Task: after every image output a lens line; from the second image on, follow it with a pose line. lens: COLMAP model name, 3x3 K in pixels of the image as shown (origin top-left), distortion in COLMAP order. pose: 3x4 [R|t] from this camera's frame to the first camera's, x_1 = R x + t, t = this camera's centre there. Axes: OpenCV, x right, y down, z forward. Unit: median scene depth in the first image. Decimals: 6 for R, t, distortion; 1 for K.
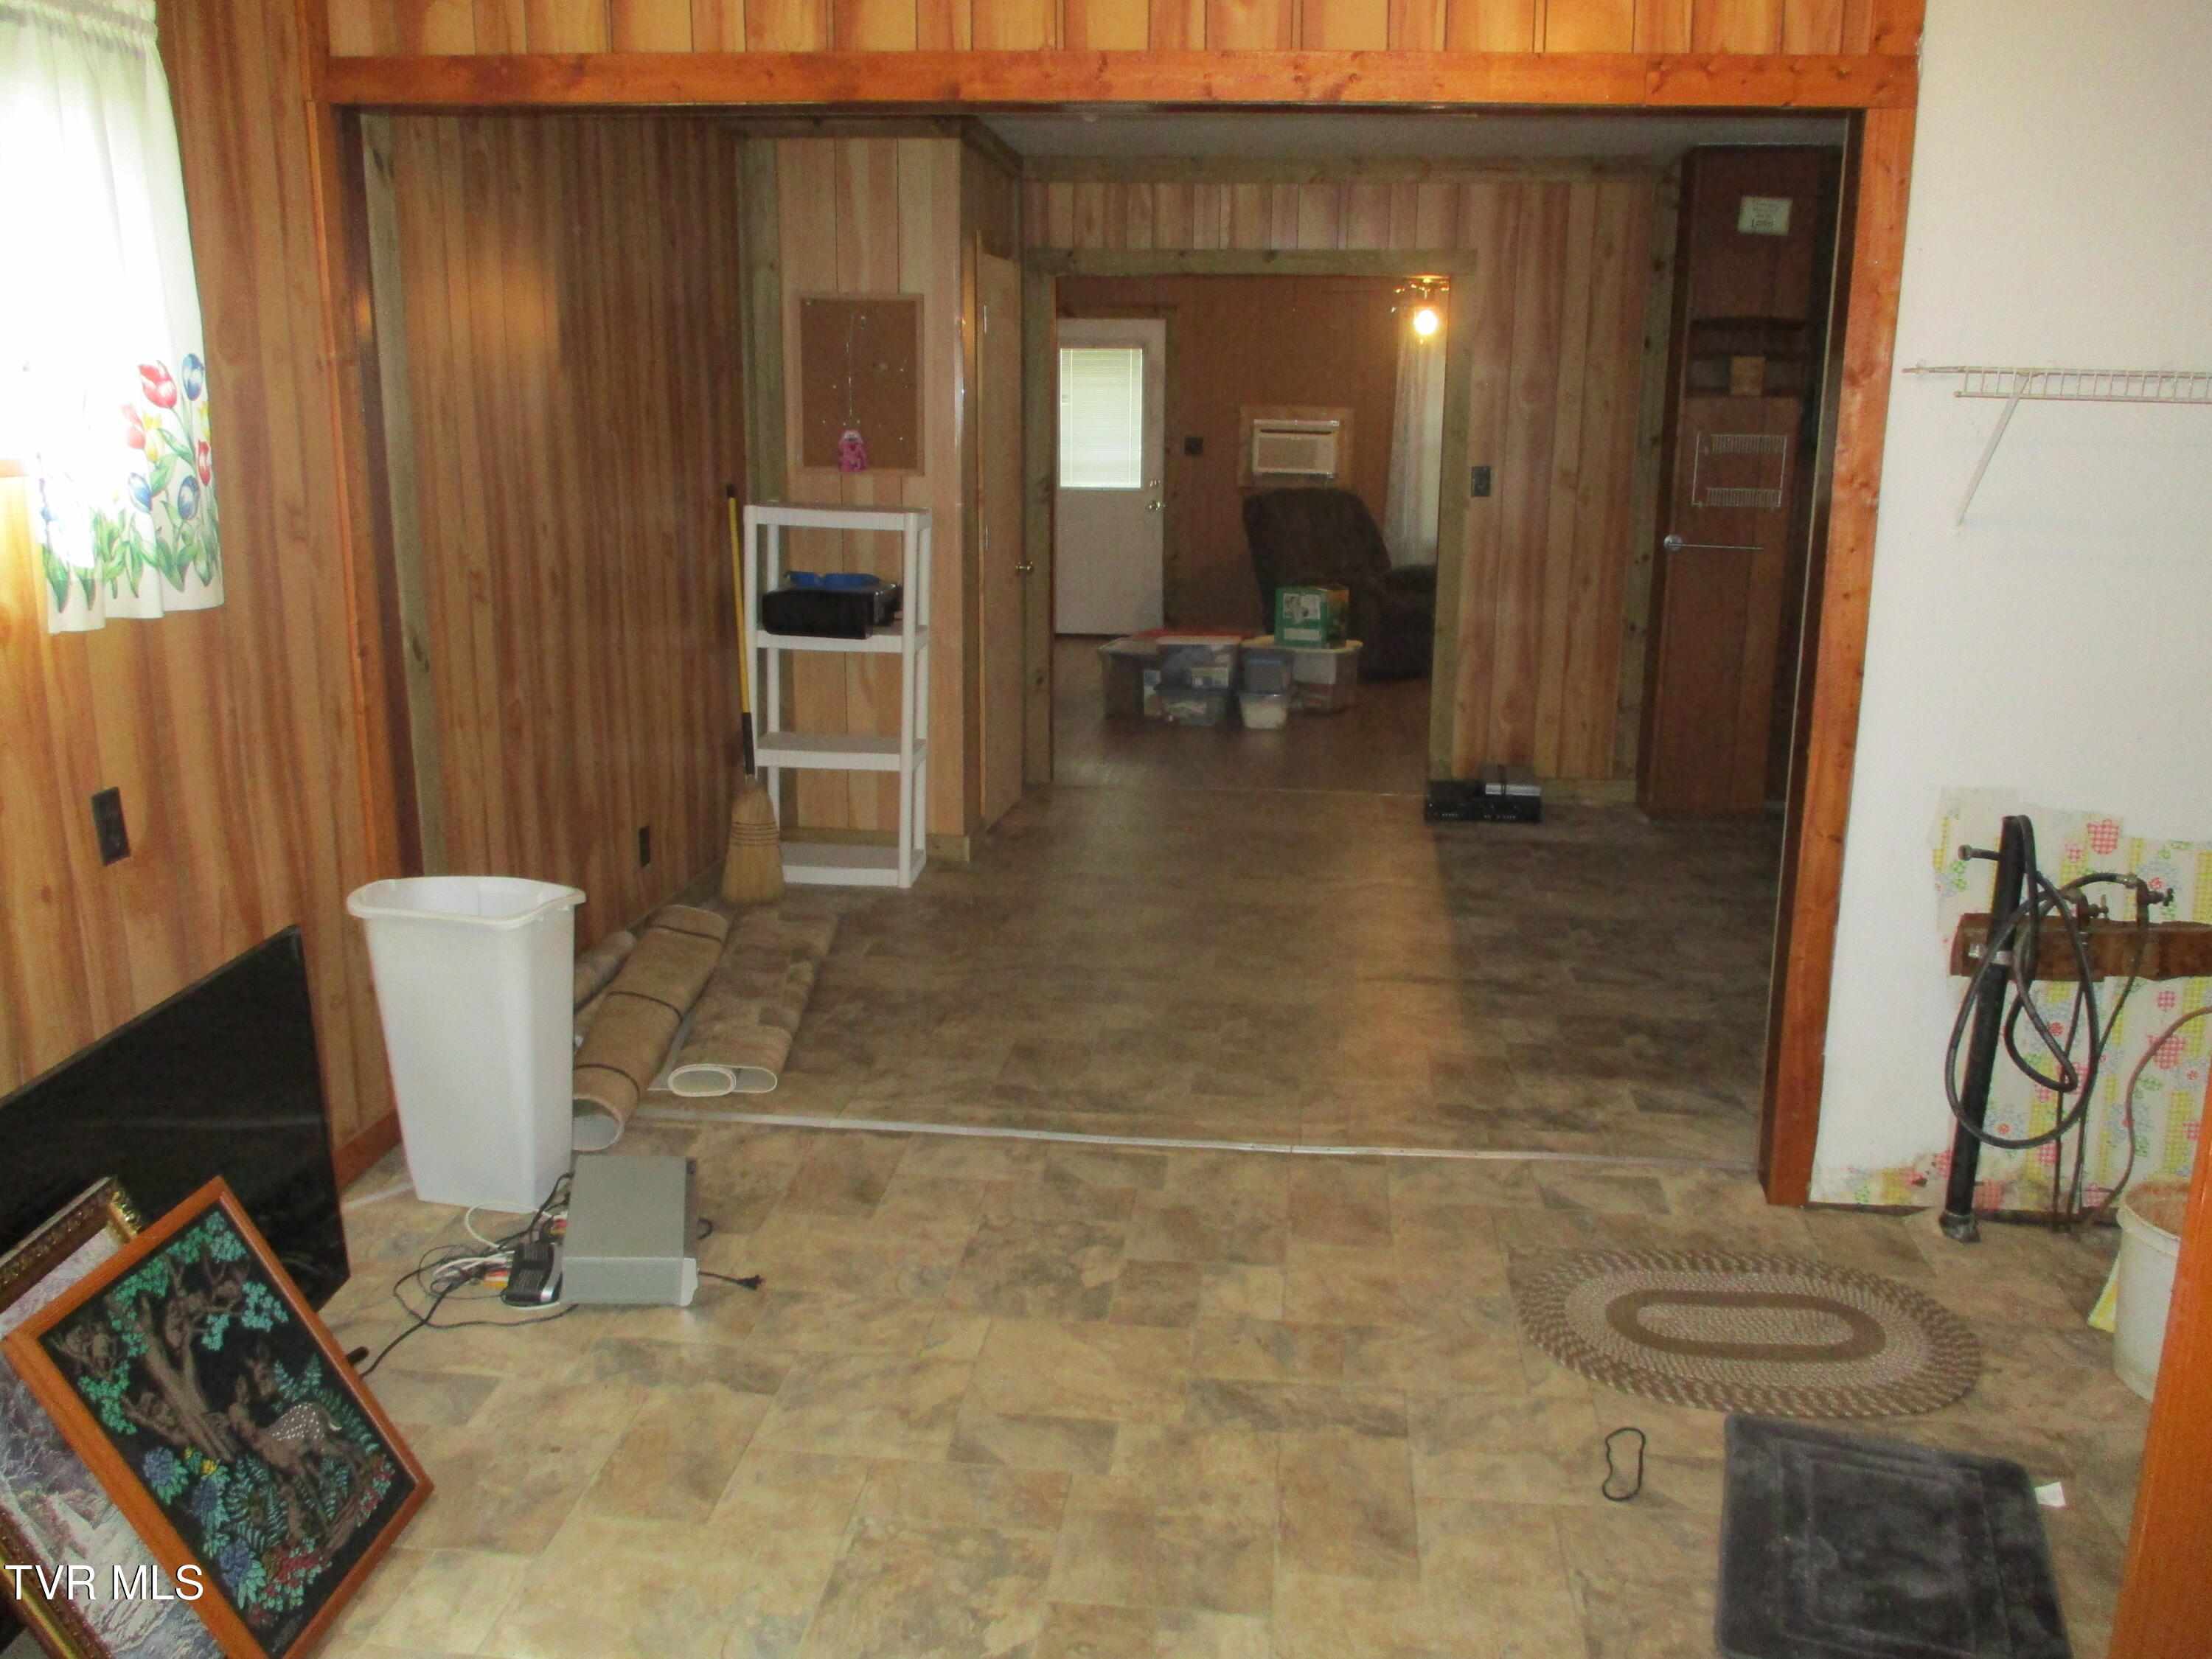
lens RADIAL K [[1881.8, 0, 1106.0], [0, 1881.8, 829.5], [0, 0, 1]] dist [-0.043102, 0.015191]
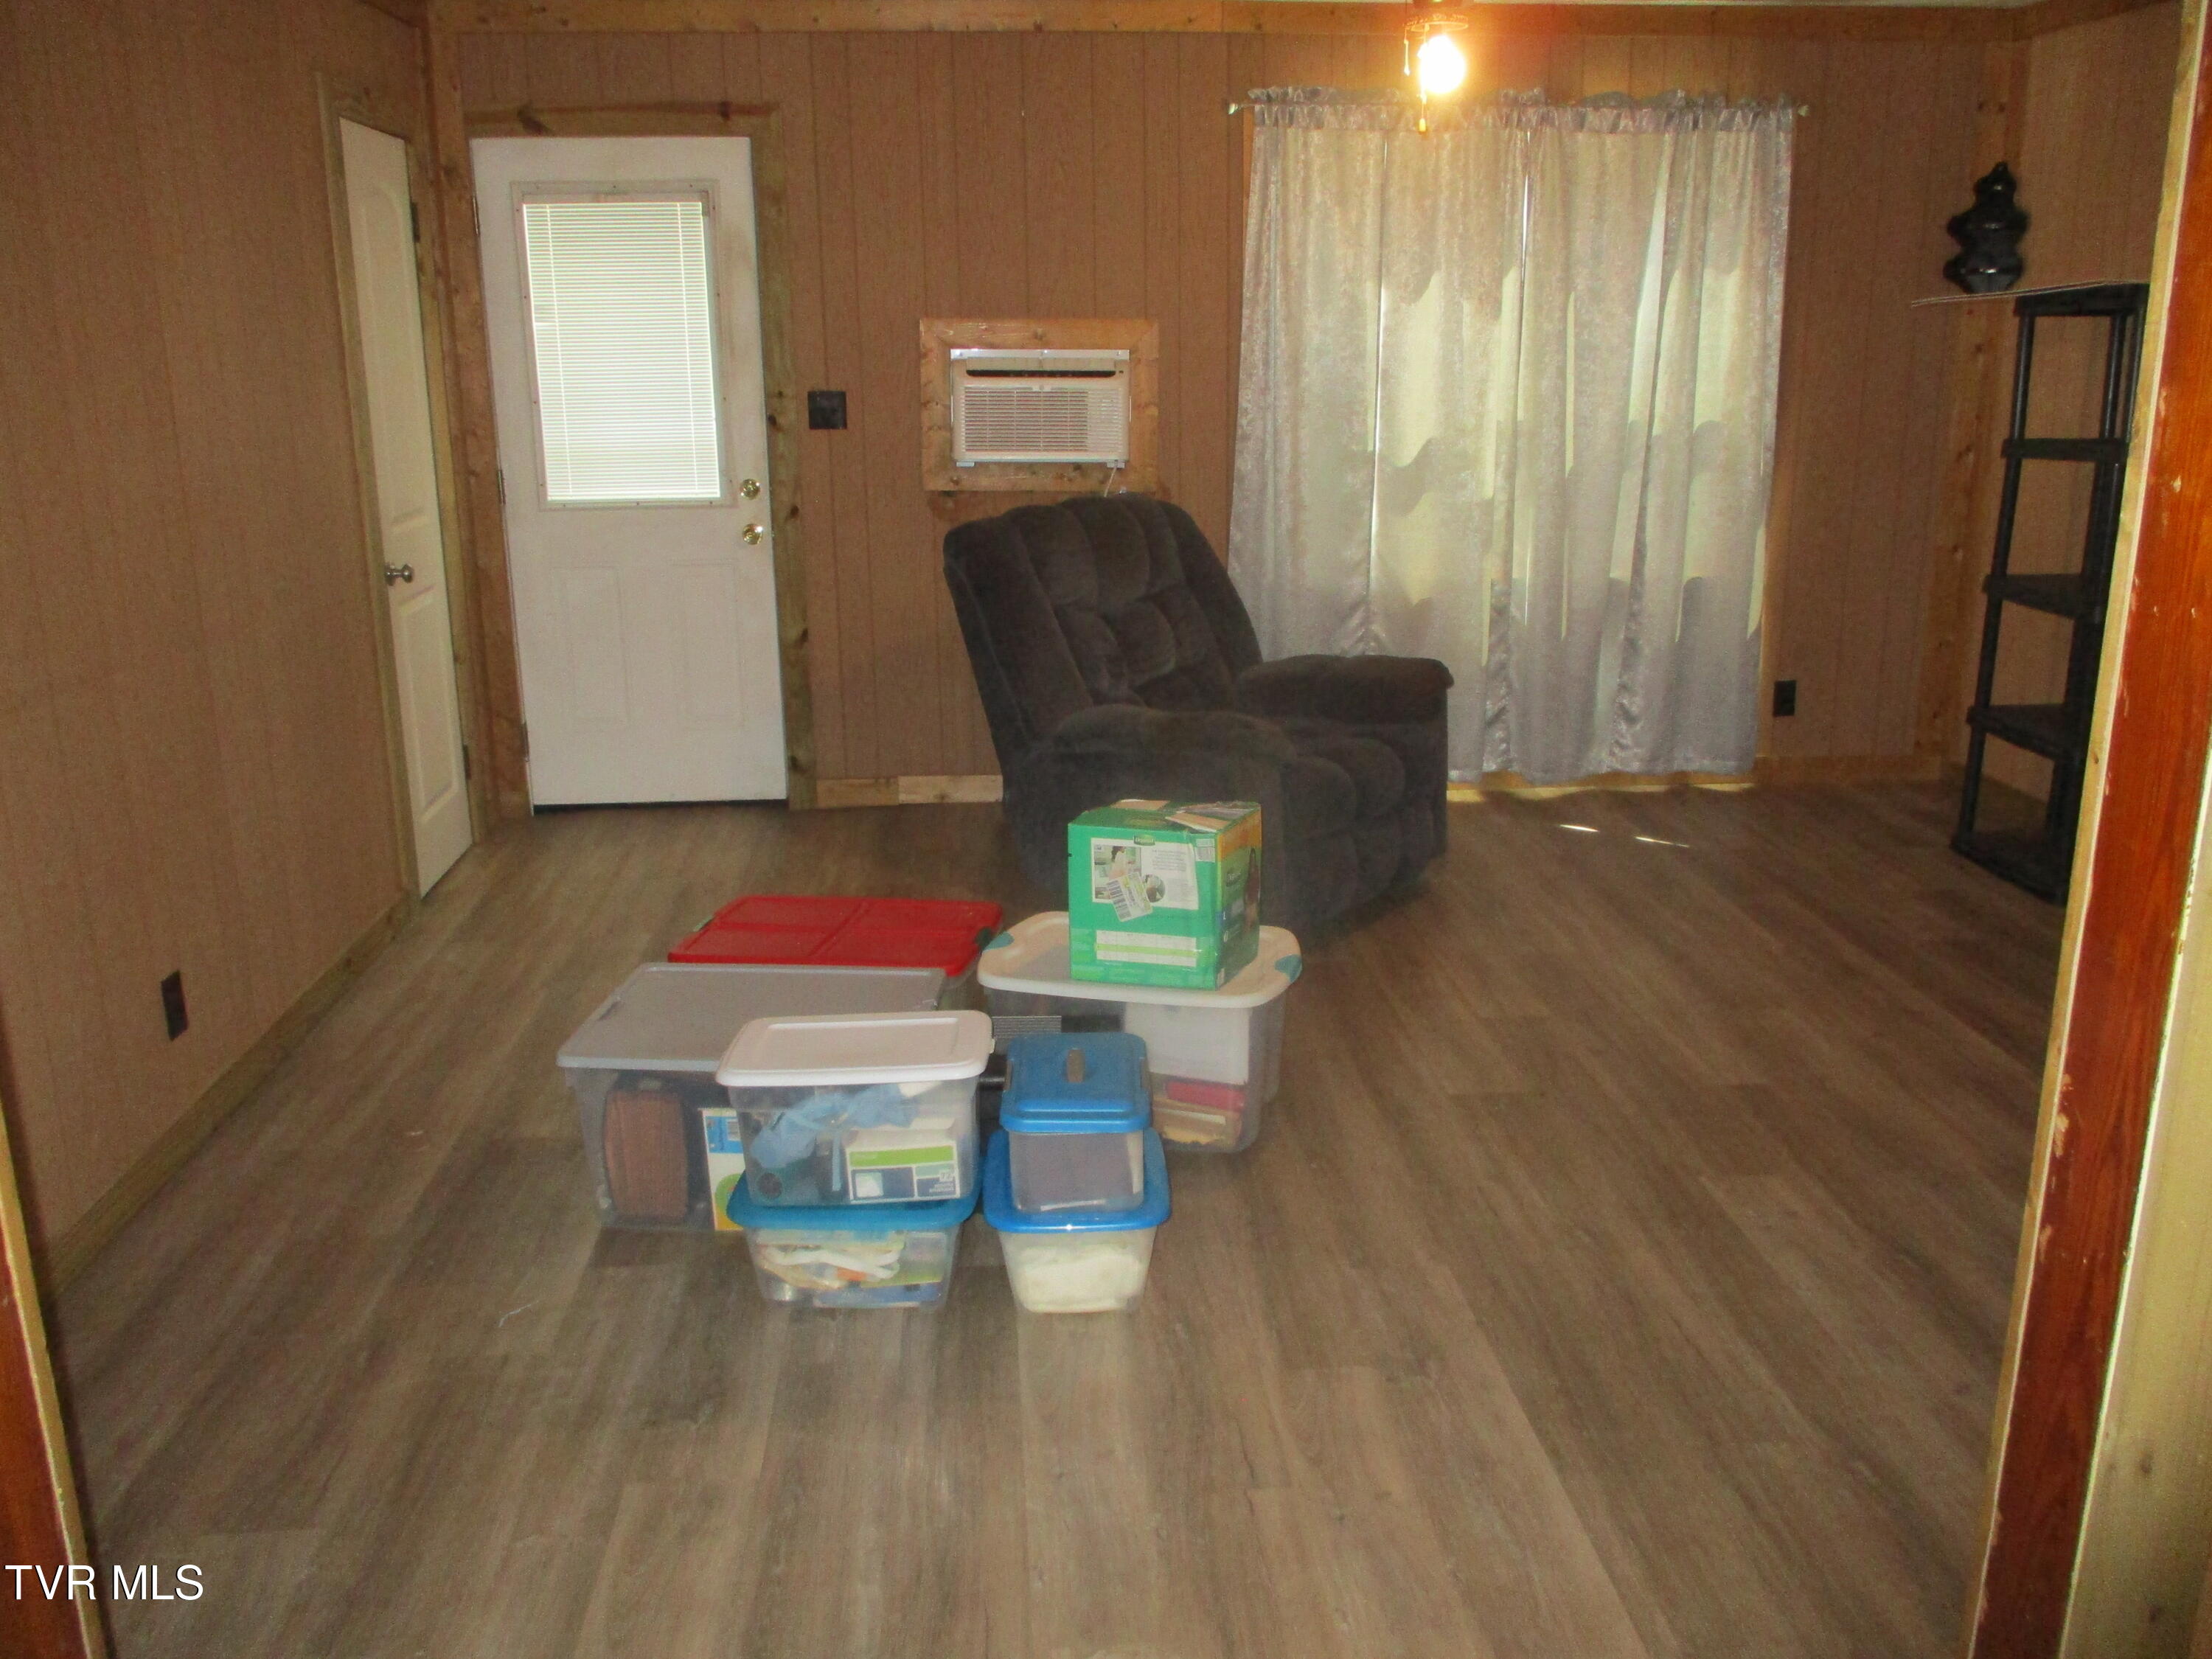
lens RADIAL K [[1881.8, 0, 1106.0], [0, 1881.8, 829.5], [0, 0, 1]] dist [-0.043102, 0.015191]
pose [[0.983882, -0.064650, 0.166726, 0.031153], [0.058312, 0.997387, 0.042639, -0.117896], [-0.169047, -0.032230, 0.985081, 0.534062]]
